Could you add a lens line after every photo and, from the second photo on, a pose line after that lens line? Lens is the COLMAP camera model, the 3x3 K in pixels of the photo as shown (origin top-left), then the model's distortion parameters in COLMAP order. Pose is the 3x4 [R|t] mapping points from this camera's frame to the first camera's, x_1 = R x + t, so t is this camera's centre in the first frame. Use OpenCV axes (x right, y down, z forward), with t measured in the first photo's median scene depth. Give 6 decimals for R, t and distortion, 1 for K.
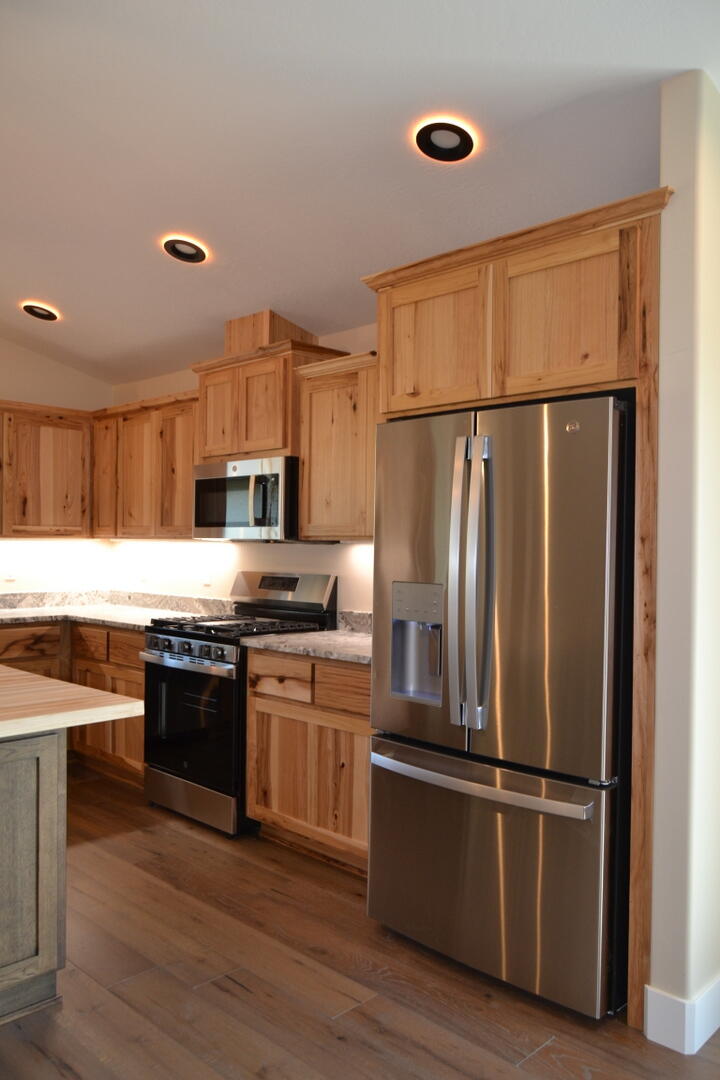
lens RADIAL K [[848.6, 0, 361.8], [0, 848.6, 555.7], [0, 0, 1]] dist [-0.022499, 0.018638]
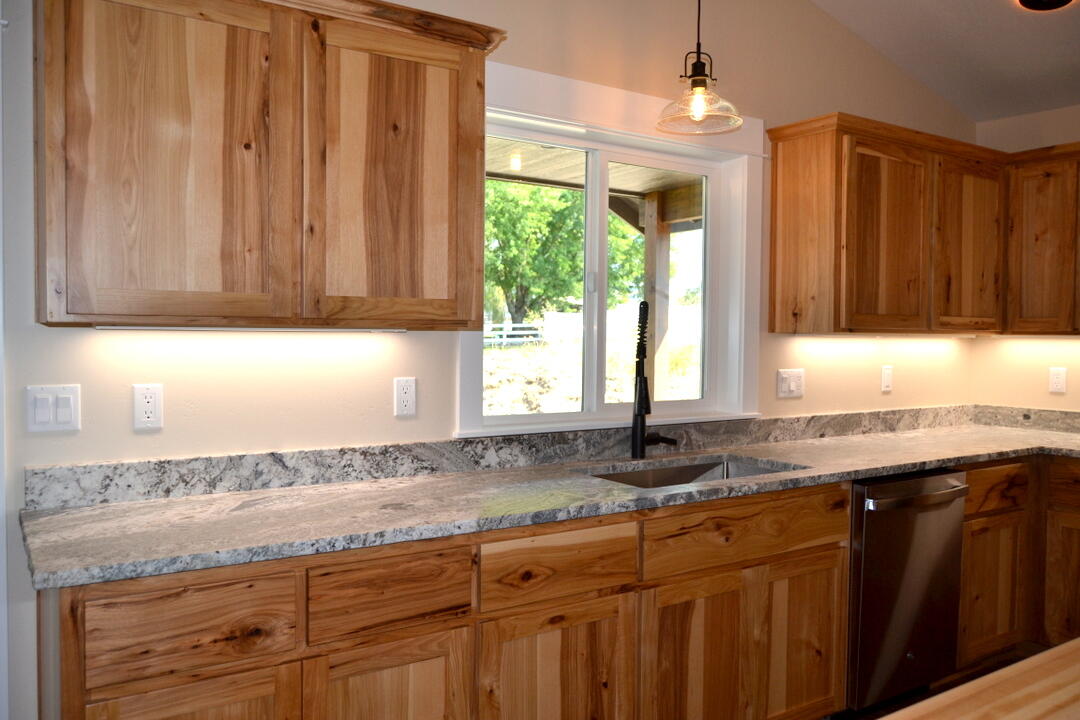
lens RADIAL K [[848.6, 0, 537.0], [0, 848.6, 360.0], [0, 0, 1]] dist [-0.022499, 0.018638]
pose [[0.979002, 0.002575, -0.203834, -0.715591], [0.000087, 0.999915, 0.013049, -0.010210], [0.203850, -0.012792, 0.978919, 0.294962]]
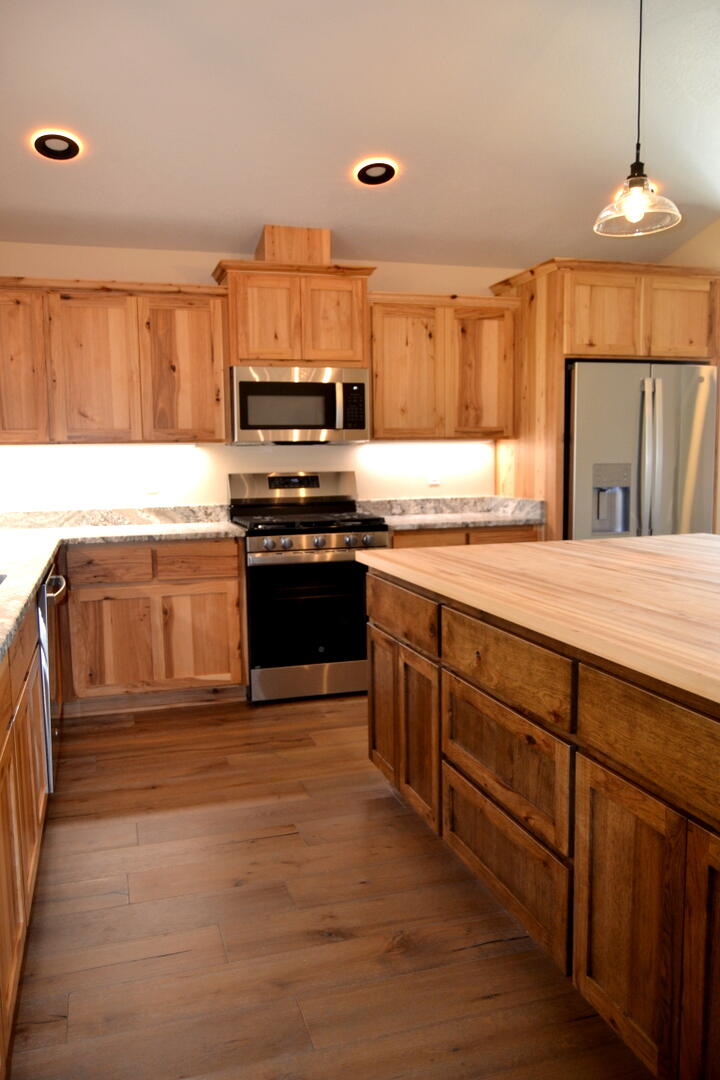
lens RADIAL K [[848.6, 0, 361.8], [0, 848.6, 555.7], [0, 0, 1]] dist [-0.022499, 0.018638]
pose [[0.474046, -0.123670, 0.871772, -1.082646], [0.029939, 0.991779, 0.124414, -0.007195], [-0.879991, -0.032879, 0.473851, 0.425507]]
